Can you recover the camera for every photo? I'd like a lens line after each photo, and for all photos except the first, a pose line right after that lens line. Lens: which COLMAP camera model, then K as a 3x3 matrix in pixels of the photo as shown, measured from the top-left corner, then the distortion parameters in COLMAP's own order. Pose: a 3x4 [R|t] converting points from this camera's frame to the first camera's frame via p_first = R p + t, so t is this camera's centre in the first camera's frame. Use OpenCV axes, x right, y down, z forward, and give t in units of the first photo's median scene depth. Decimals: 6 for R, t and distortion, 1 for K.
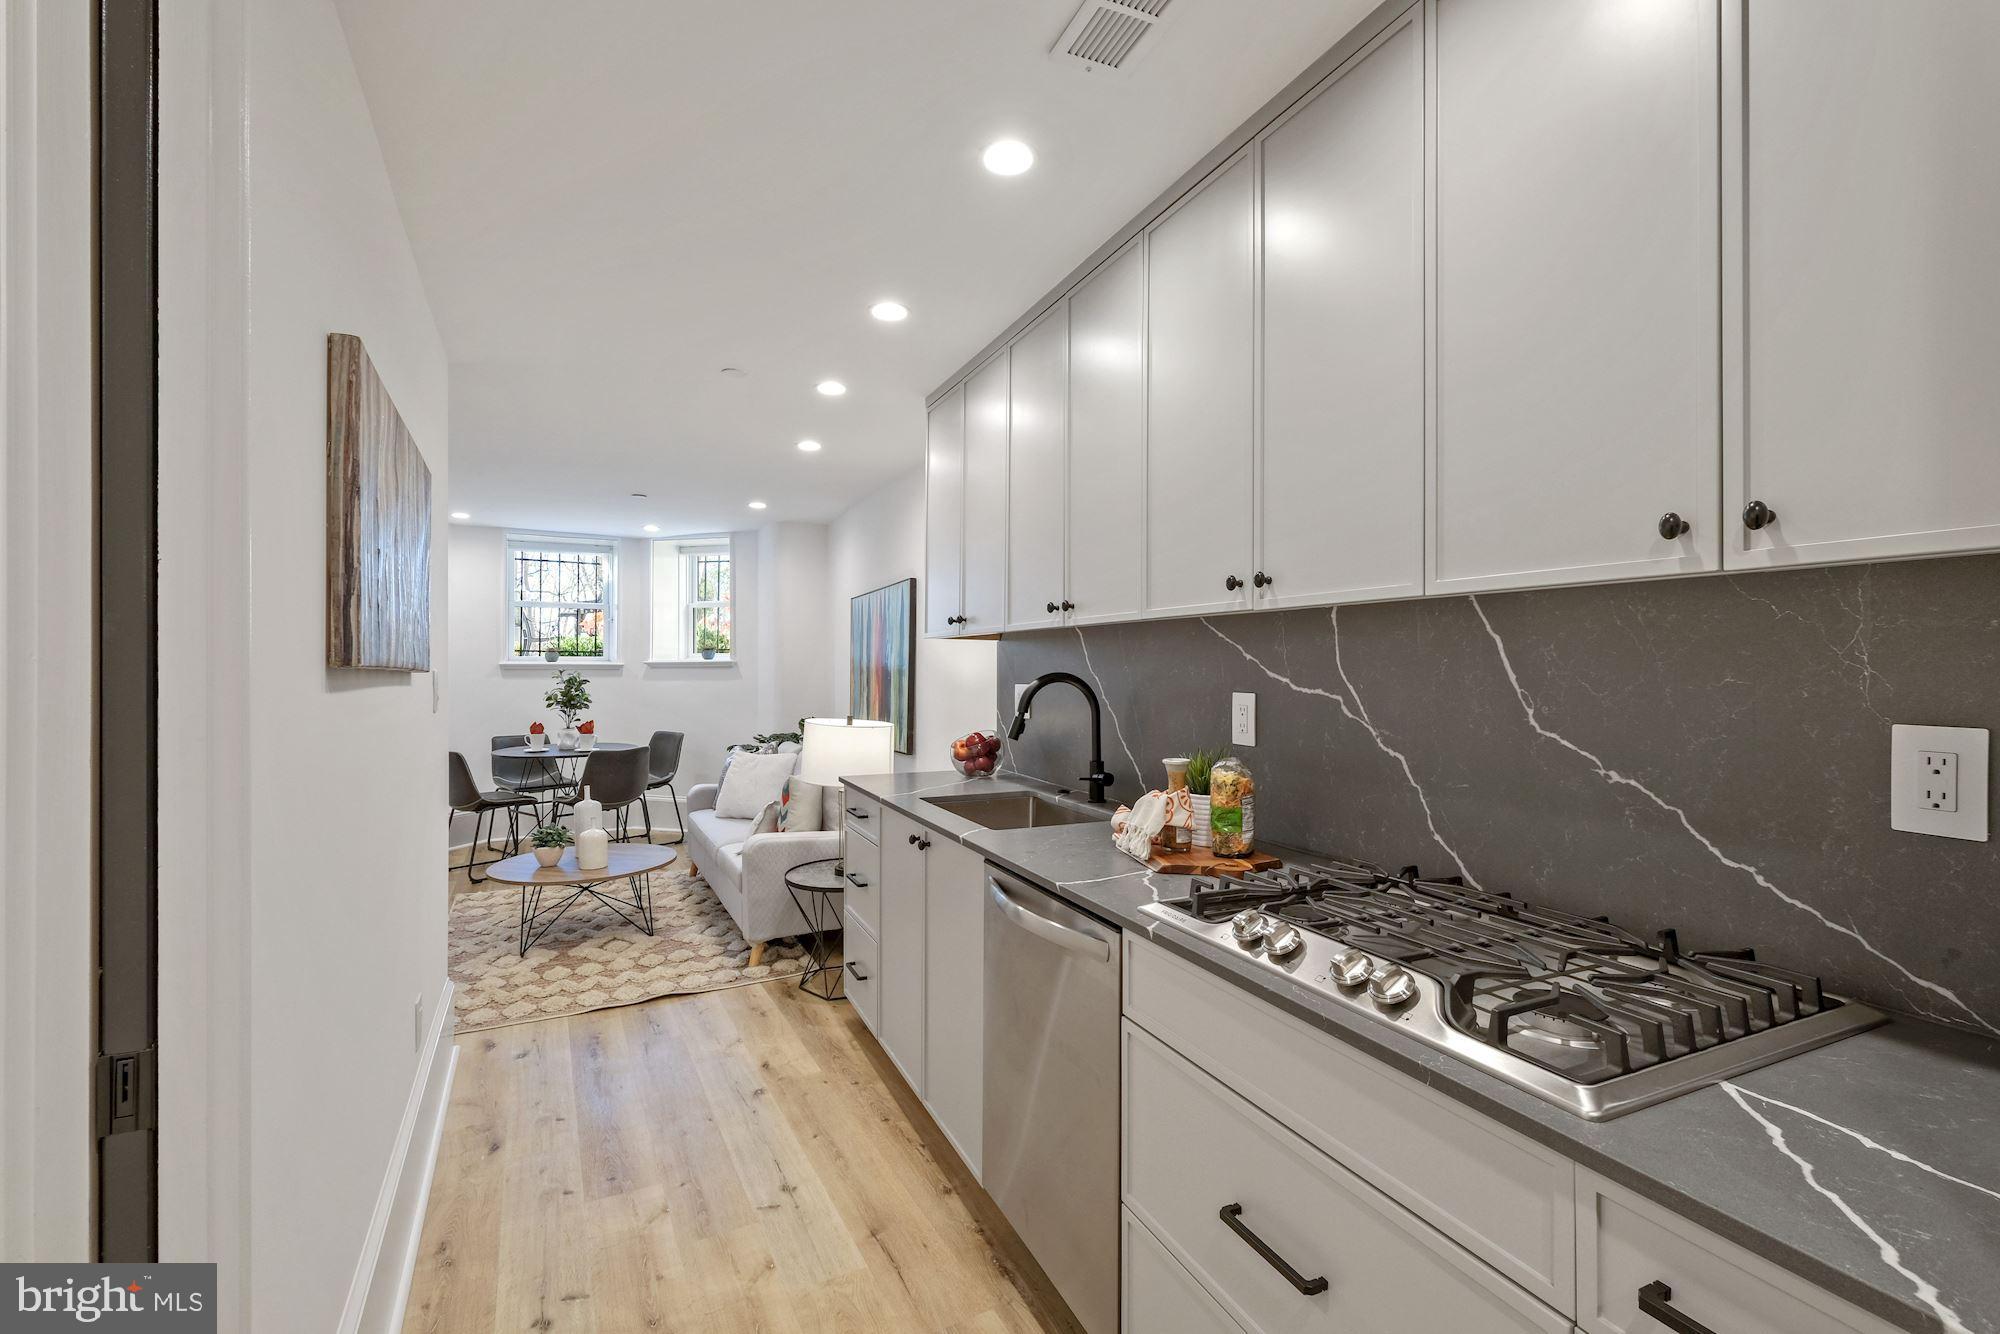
lens RADIAL K [[877.1, 0, 1003.7], [0, 877.1, 670.0], [0, 0, 1]] dist [-0.001277, -0.000164]
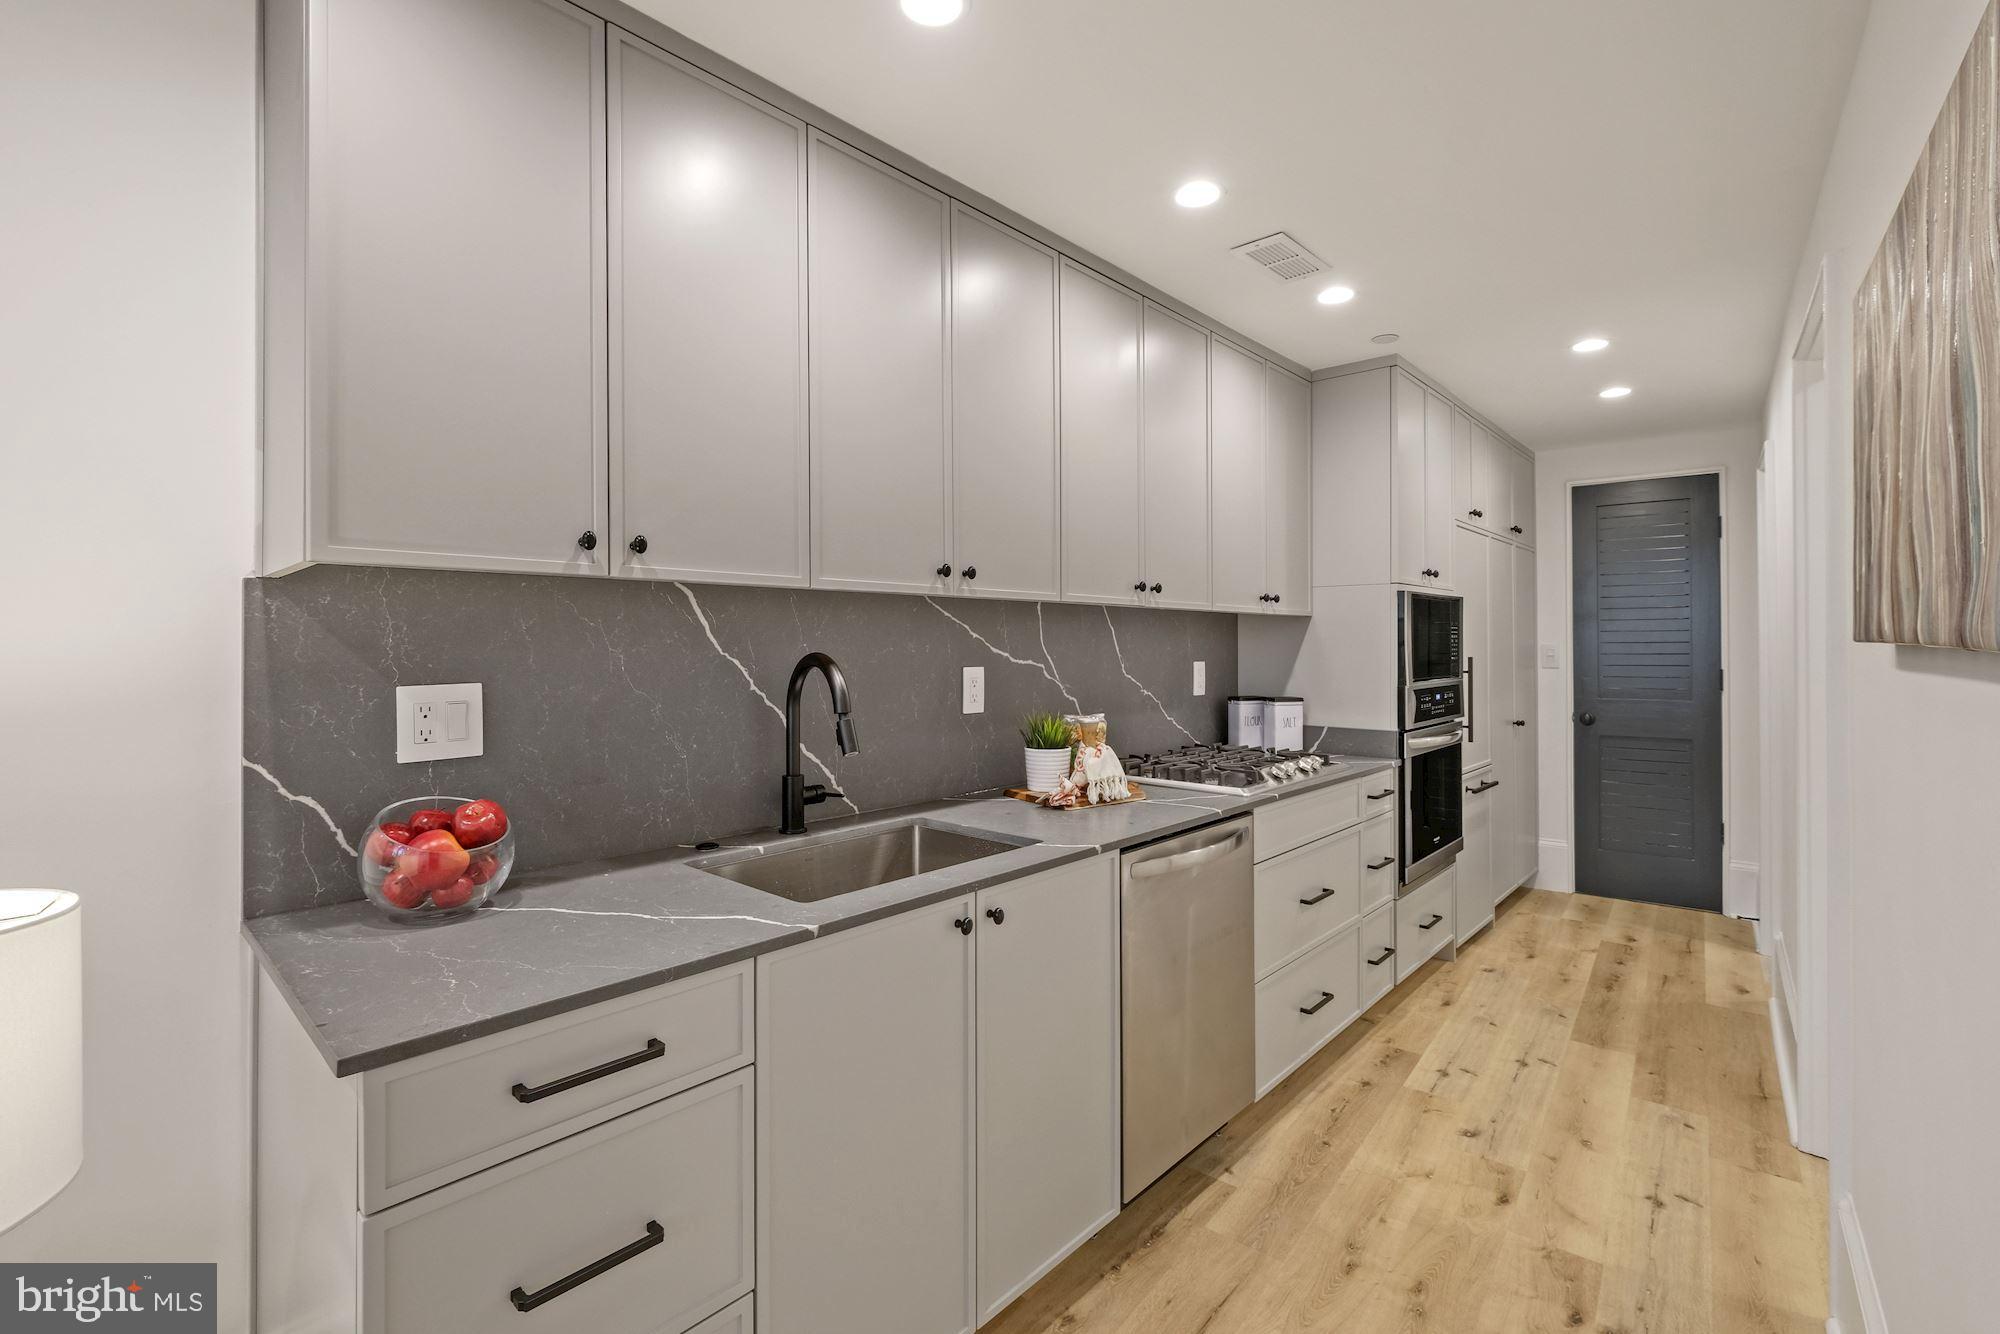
lens RADIAL K [[890.6, 0, 1005.5], [0, 890.6, 643.3], [0, 0, 1]] dist [0.002258, 0.000502]
pose [[-0.403883, -0.000874, 0.914810, -0.422739], [0.004024, 0.999988, 0.002732, -0.004080], [-0.914802, 0.004785, -0.403874, 0.757338]]
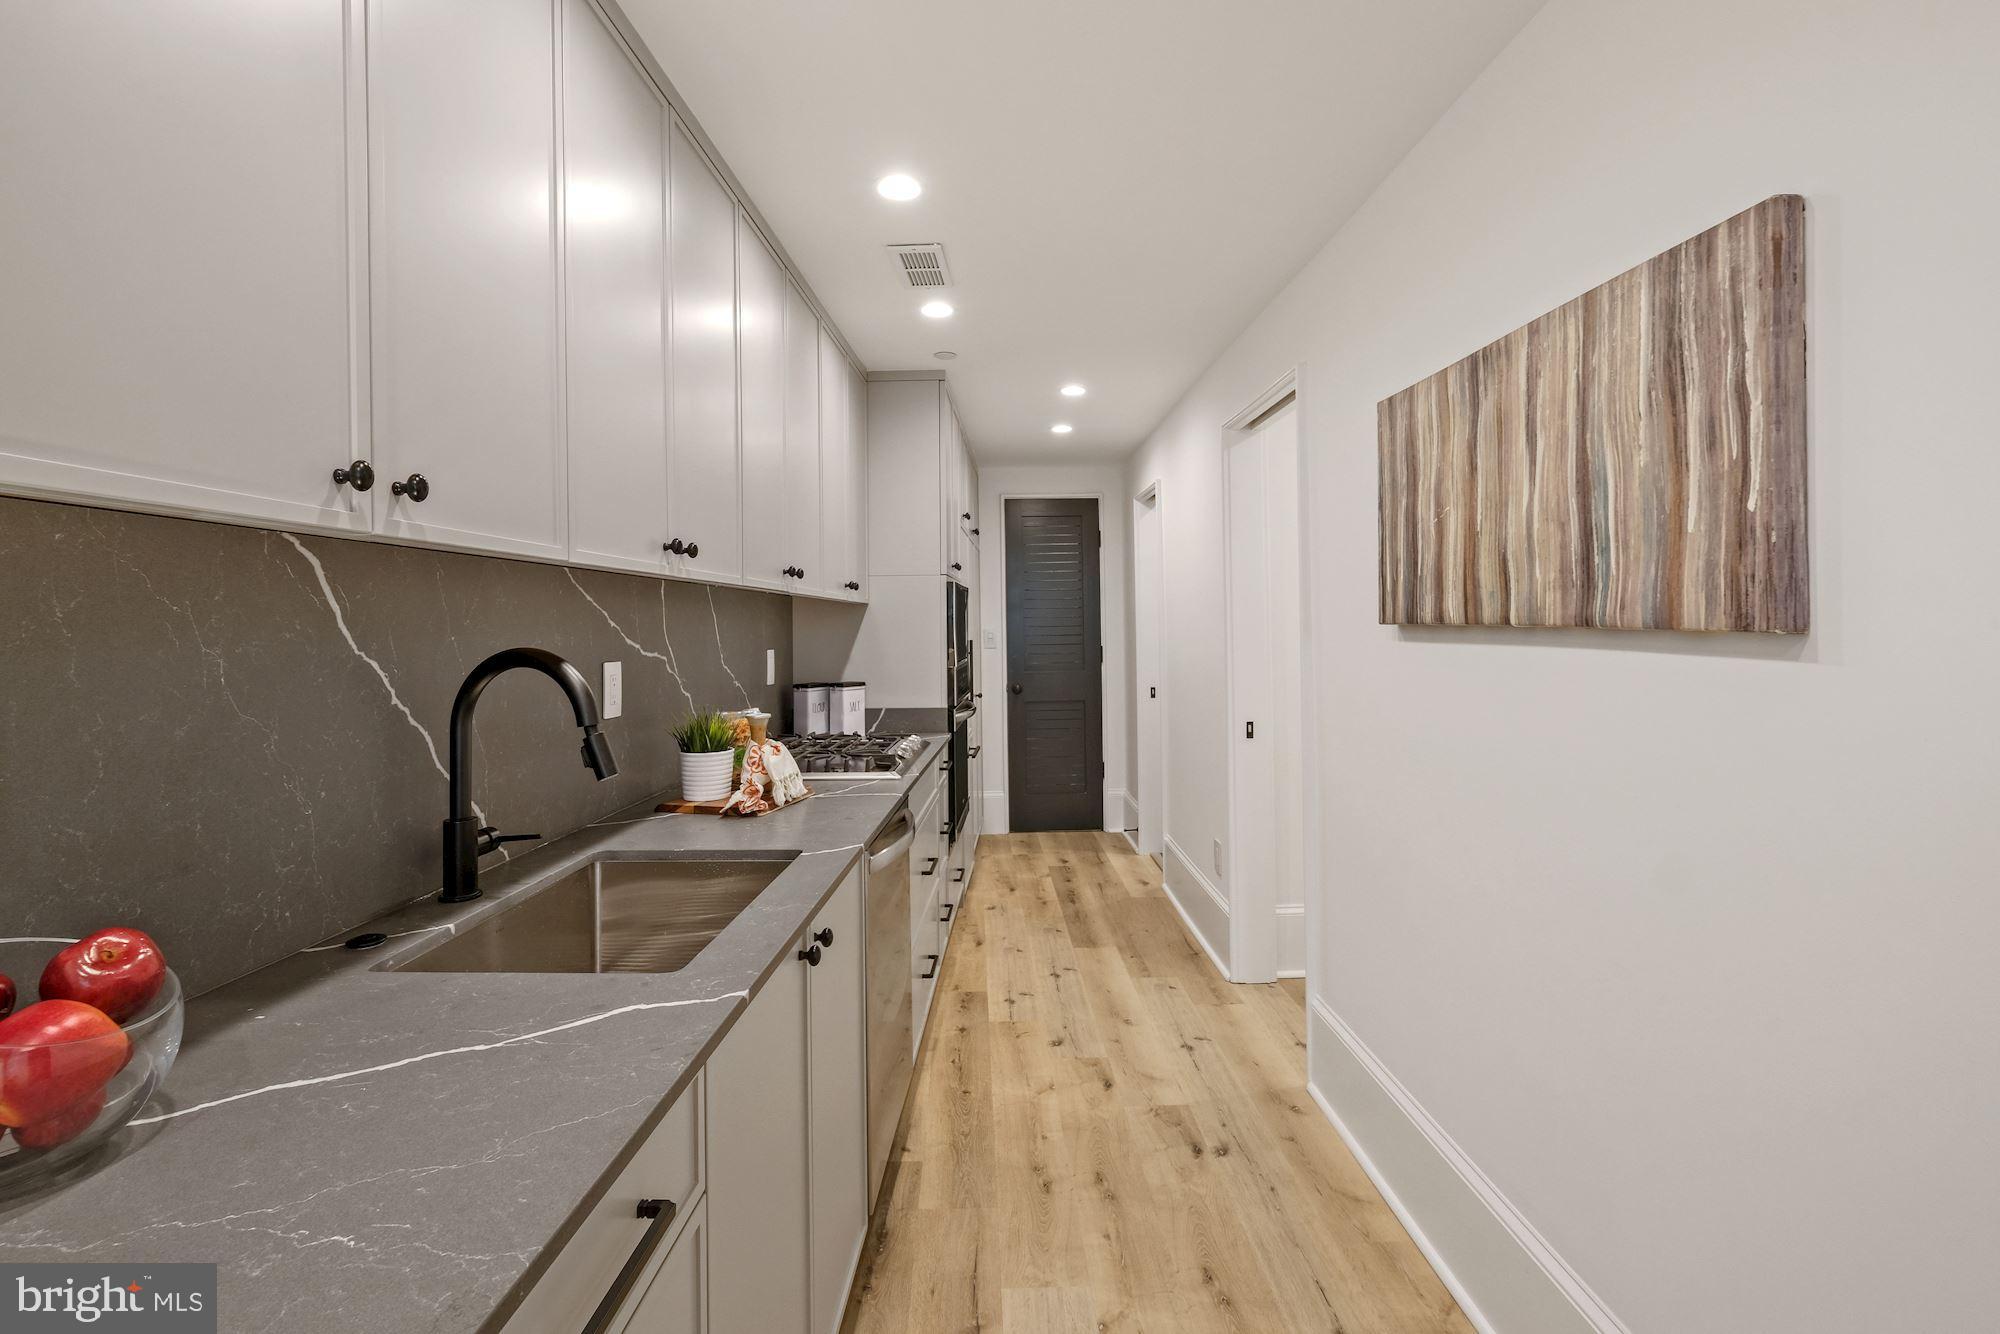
lens RADIAL K [[895.2, 0, 998.8], [0, 895.2, 618.0], [0, 0, 1]] dist [0.001972, 0.000058]
pose [[-0.895632, 0.012851, 0.444609, -0.279064], [0.011845, 0.999917, -0.005042, -0.006099], [-0.444637, 0.000750, -0.895710, 0.889964]]
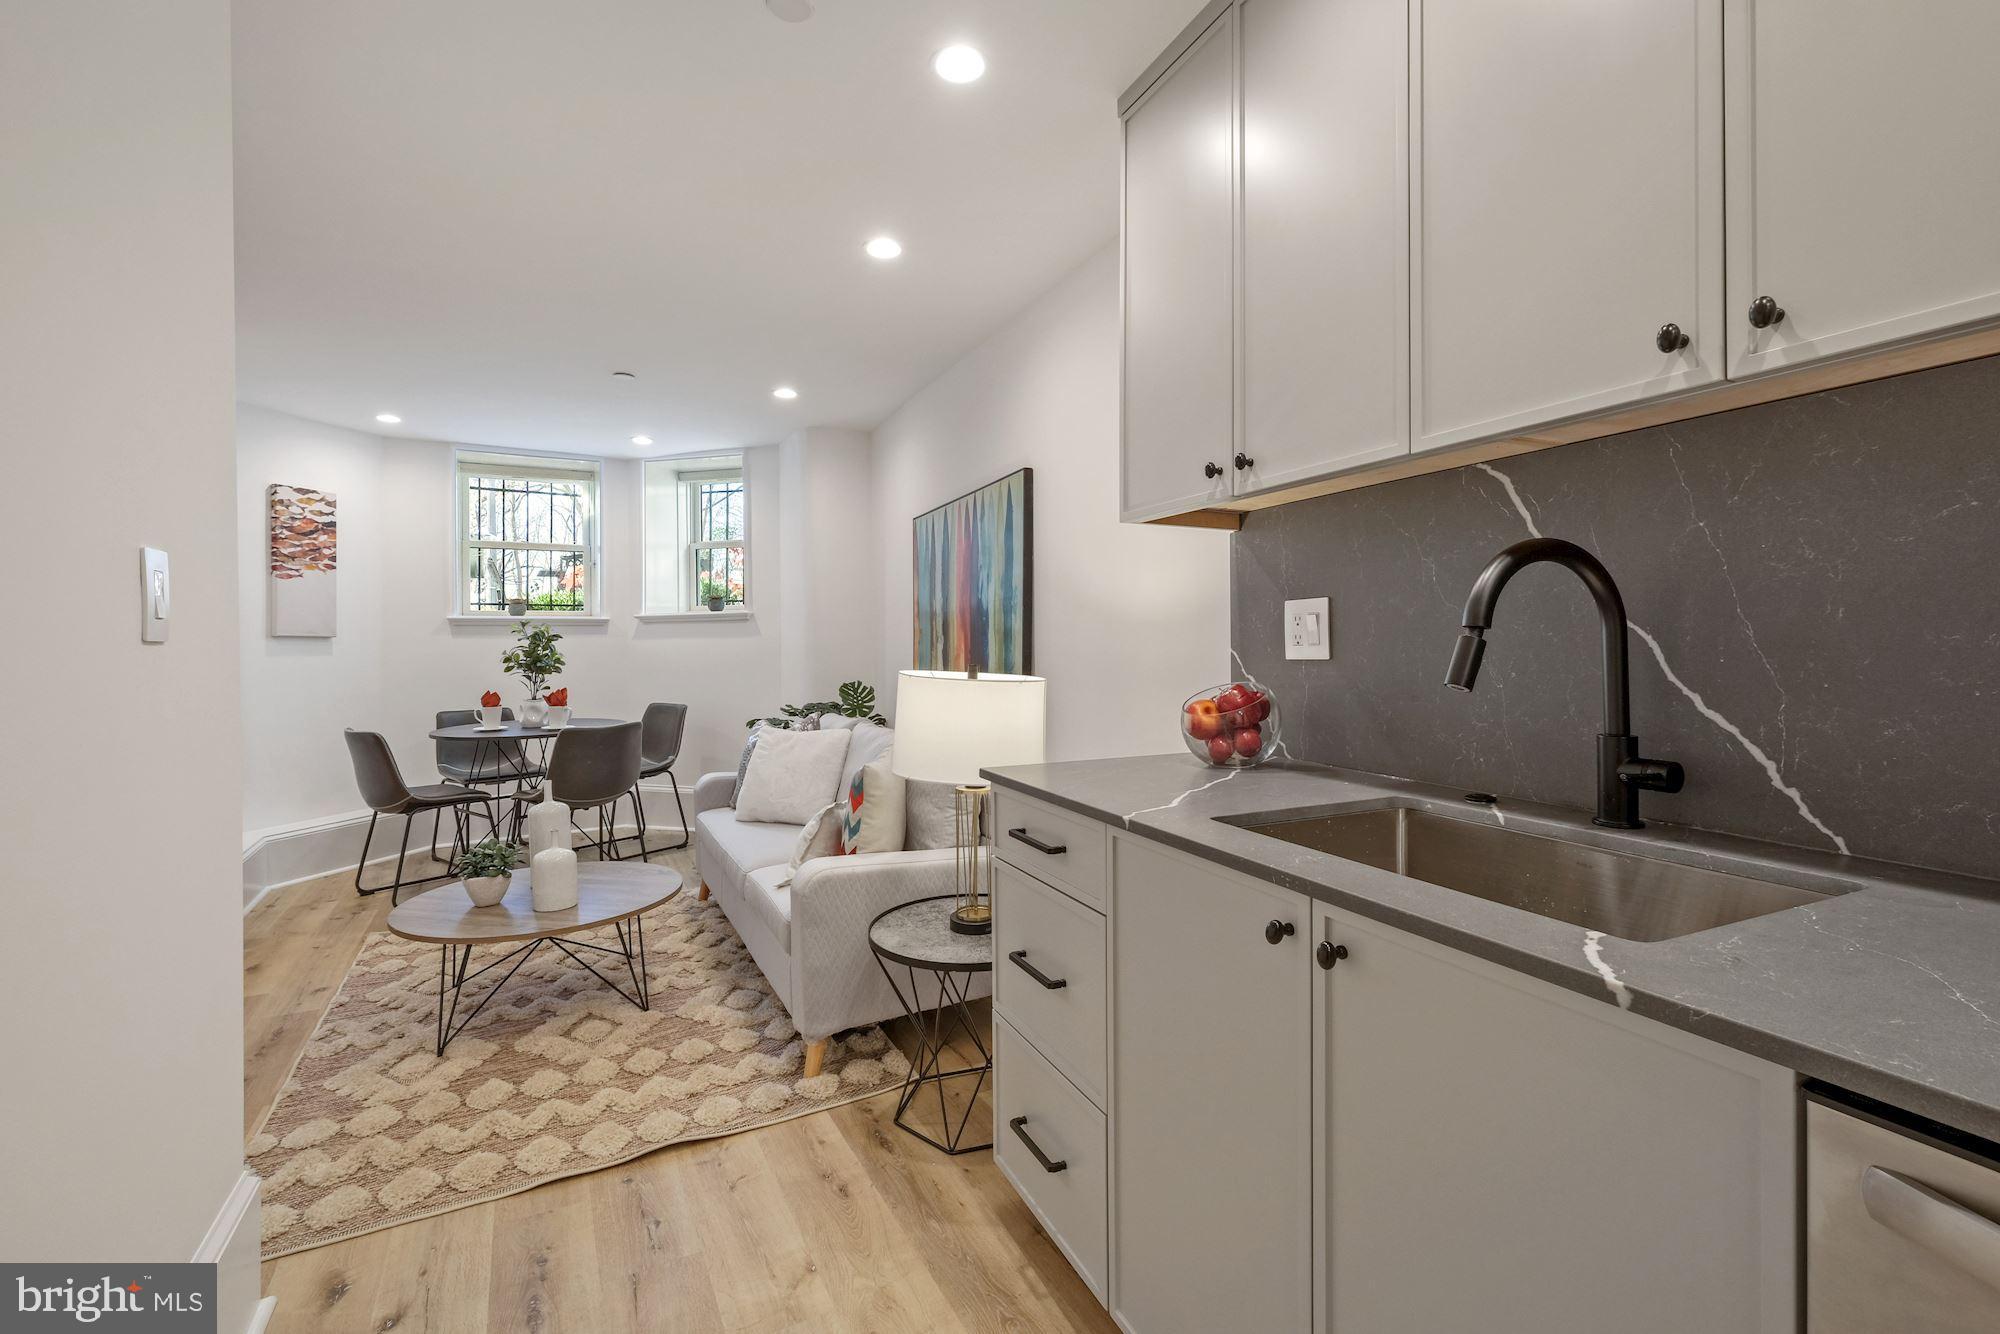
lens RADIAL K [[890.6, 0, 1005.5], [0, 890.6, 643.3], [0, 0, 1]] dist [0.002258, 0.000502]
pose [[0.999954, -0.009497, 0.001162, -0.141181], [0.009499, 0.999954, -0.001340, 0.035693], [-0.001149, 0.001351, 0.999998, 0.359047]]
